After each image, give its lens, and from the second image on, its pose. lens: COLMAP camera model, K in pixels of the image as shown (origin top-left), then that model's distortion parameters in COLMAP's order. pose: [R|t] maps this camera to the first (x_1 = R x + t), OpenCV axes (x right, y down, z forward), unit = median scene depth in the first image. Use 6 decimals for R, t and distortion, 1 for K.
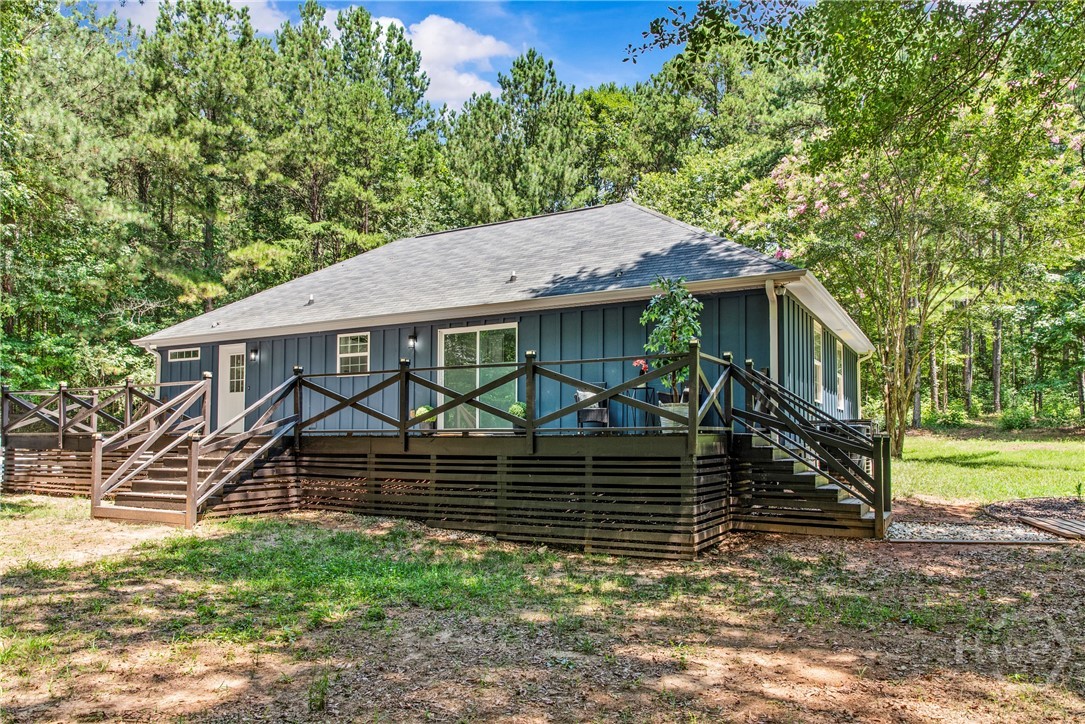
lens RADIAL K [[788.7, 0, 542.5], [0, 788.7, 362.0], [0, 0, 1]] dist [-0.002727, -0.000505]
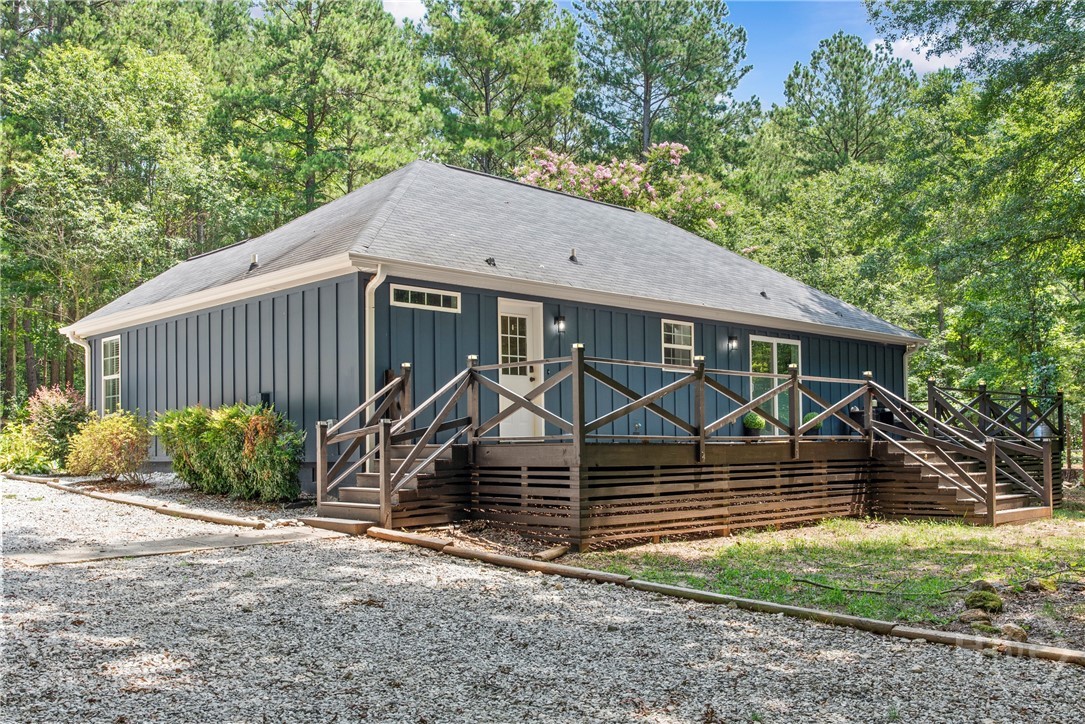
lens RADIAL K [[1032.6, 0, 542.5], [0, 1032.6, 362.0], [0, 0, 1]] dist [0.003384, 0.000659]
pose [[0.274652, 0.078825, 0.958307, -1.357883], [-0.091587, 0.994247, -0.055532, 0.082981], [-0.957172, -0.072516, 0.280292, 0.840866]]
